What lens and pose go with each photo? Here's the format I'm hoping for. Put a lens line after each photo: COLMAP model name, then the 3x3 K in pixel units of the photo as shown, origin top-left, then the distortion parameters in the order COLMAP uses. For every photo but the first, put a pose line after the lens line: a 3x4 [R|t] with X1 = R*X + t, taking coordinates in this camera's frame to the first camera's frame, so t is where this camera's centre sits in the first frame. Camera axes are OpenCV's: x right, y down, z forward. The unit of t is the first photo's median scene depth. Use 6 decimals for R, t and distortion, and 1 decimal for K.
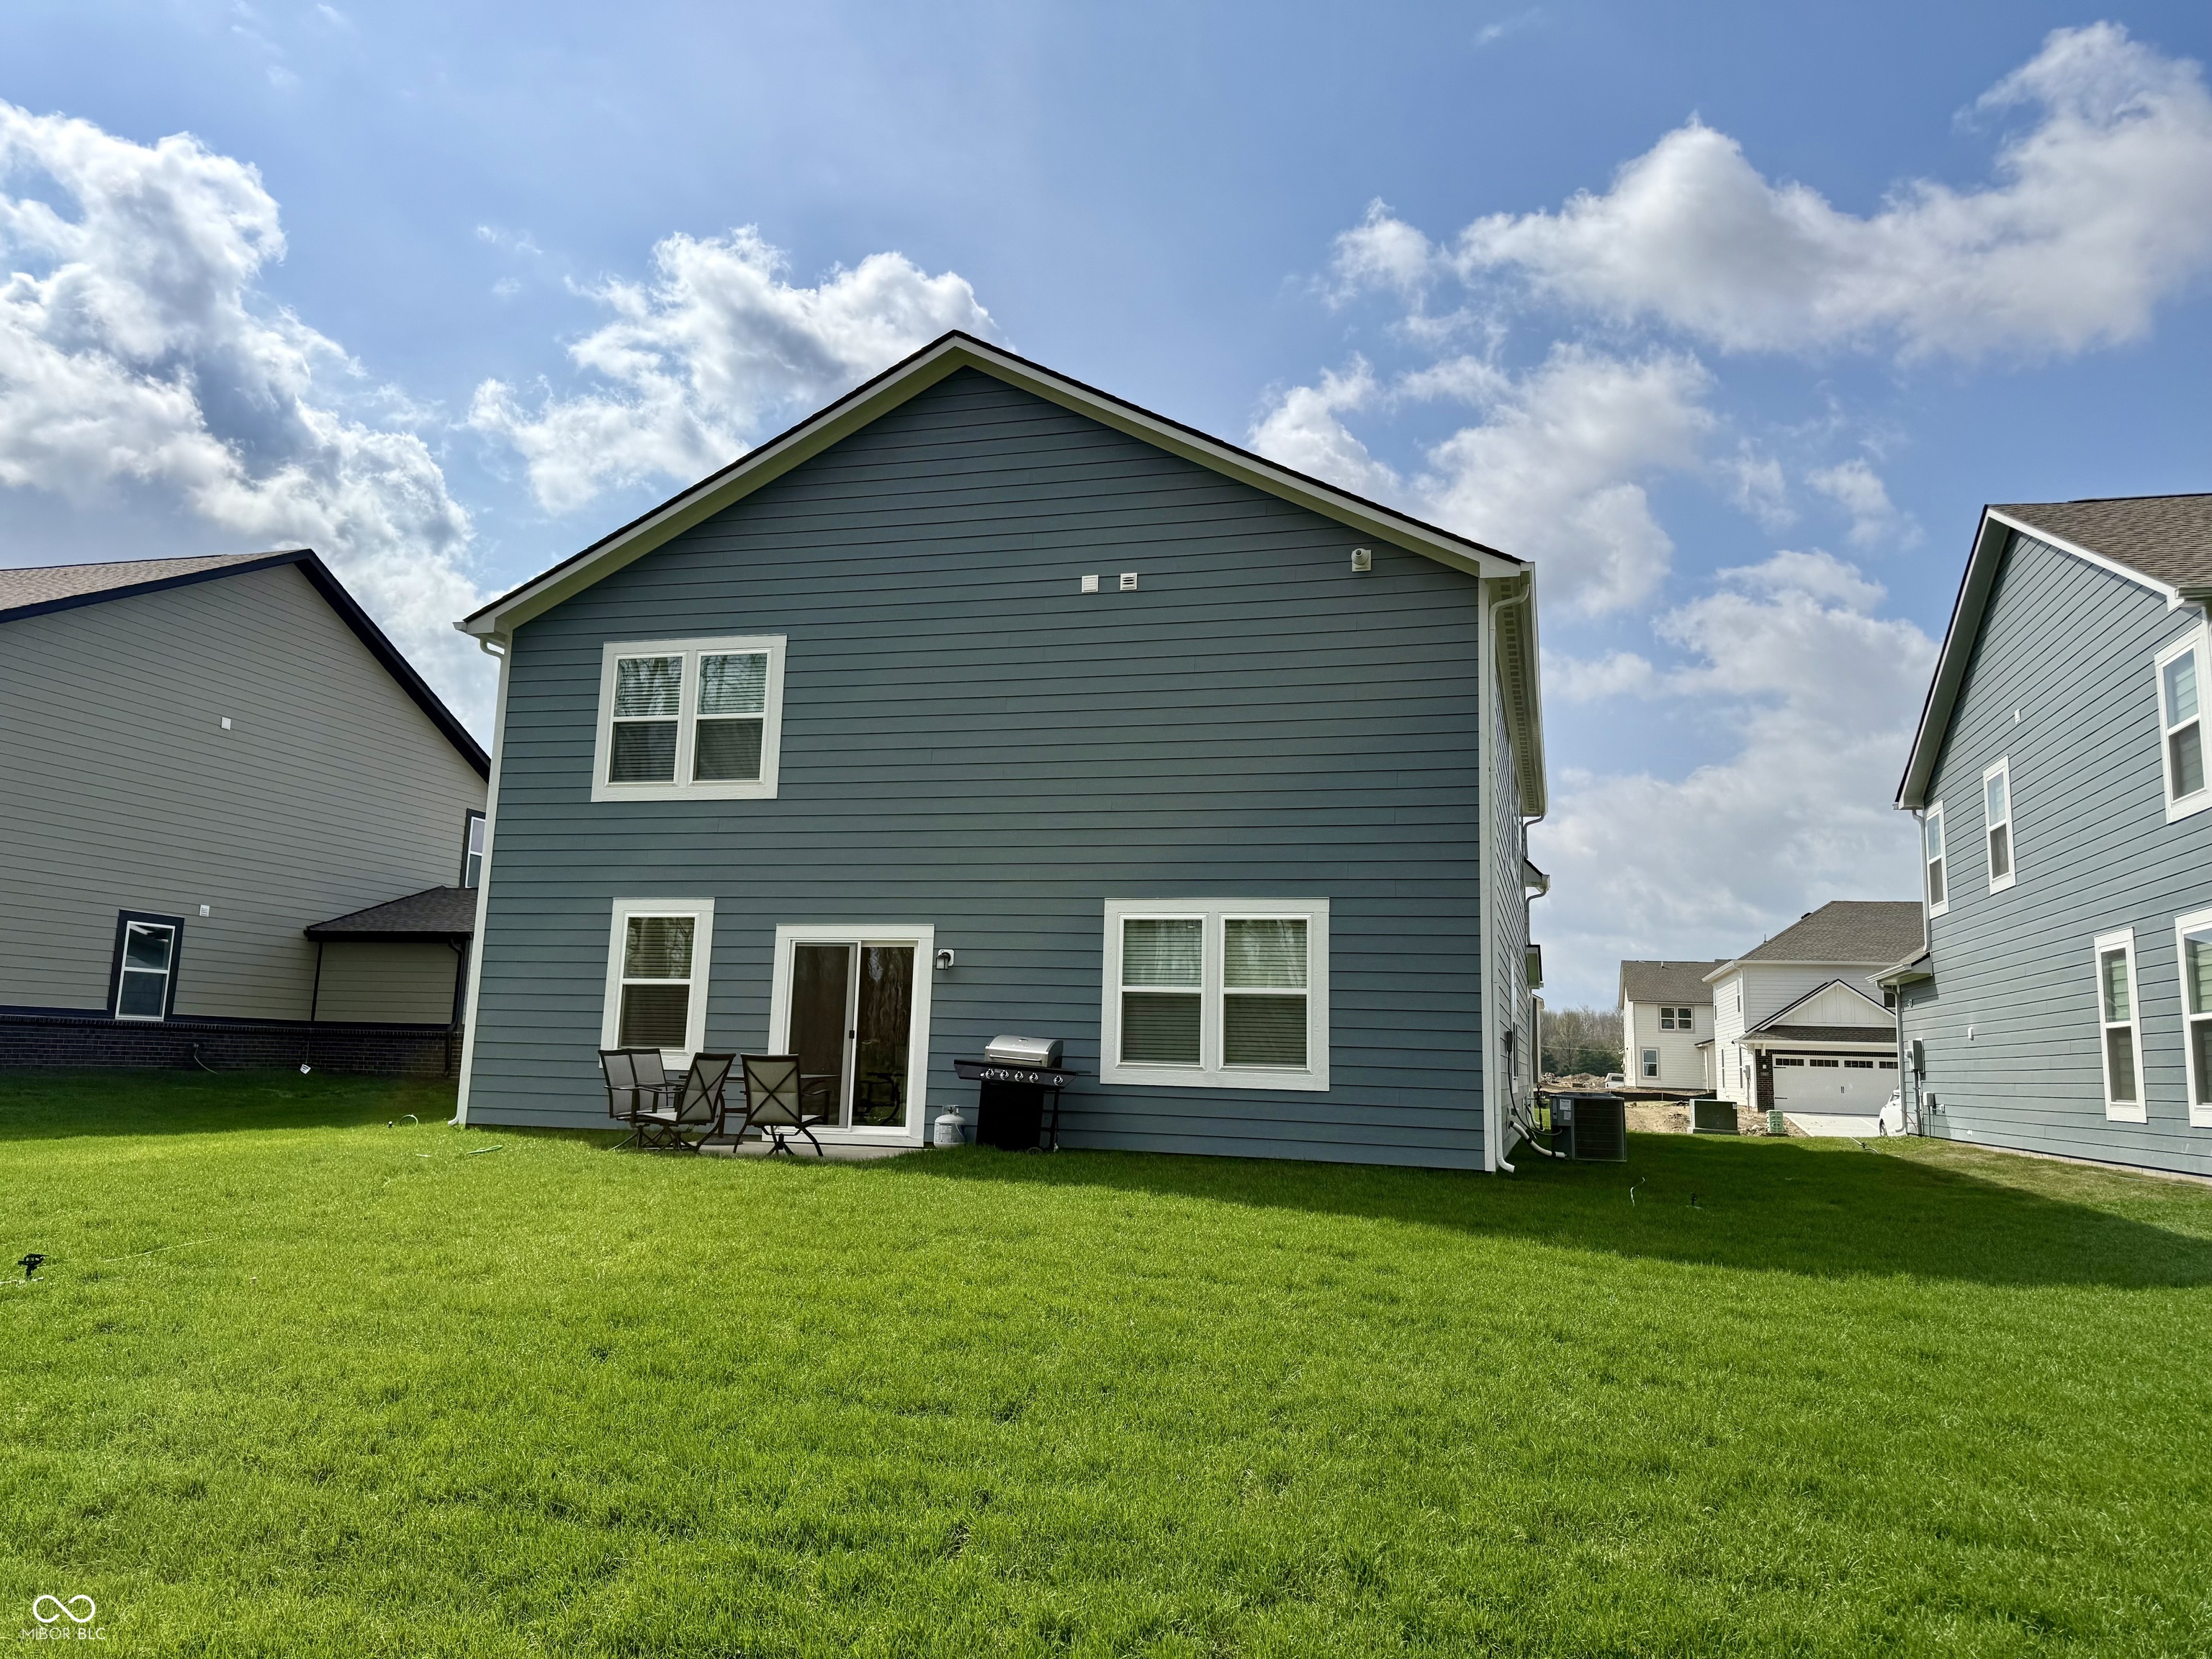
lens RADIAL K [[1579.3, 0, 1106.5], [0, 1579.3, 885.1], [0, 0, 1]] dist [-0.055947, 0.478716]
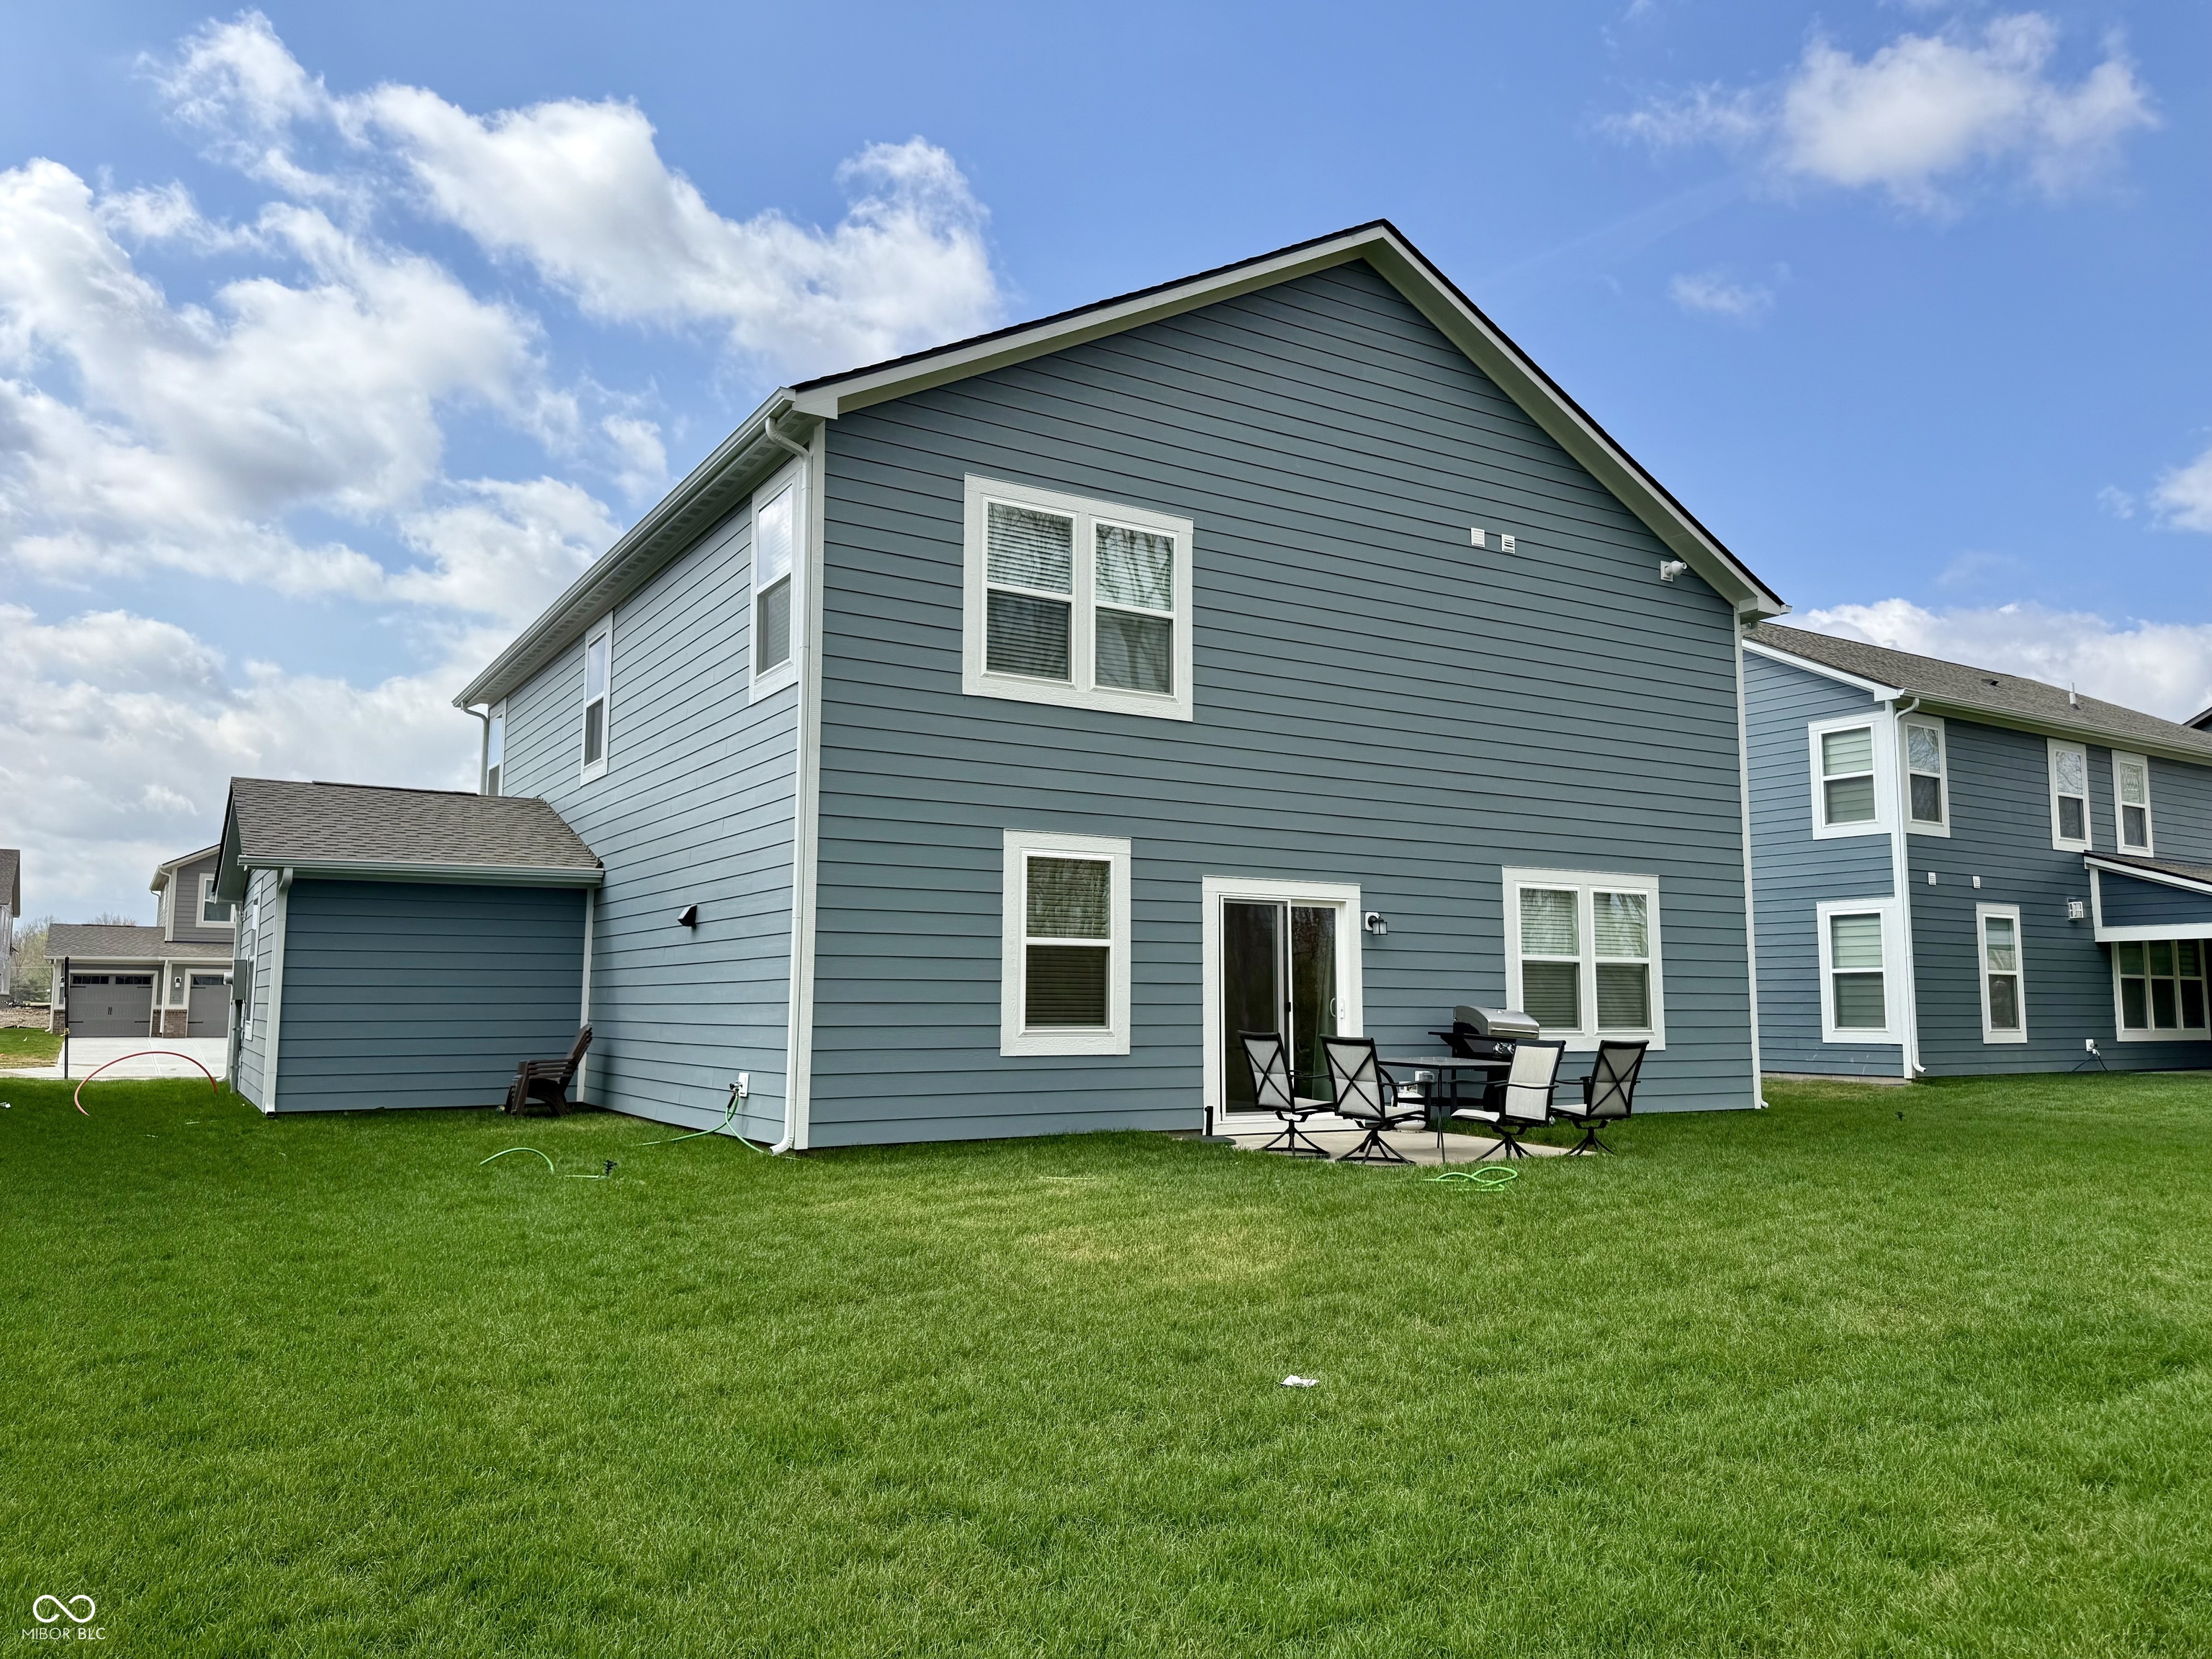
lens RADIAL K [[1606.8, 0, 1109.2], [0, 1606.8, 909.5], [0, 0, 1]] dist [0.004847, -0.199462]
pose [[0.698881, 0.022287, 0.714891, -0.831984], [-0.068957, 0.996958, 0.036332, 0.015453], [-0.711906, -0.074688, 0.698292, 0.439681]]
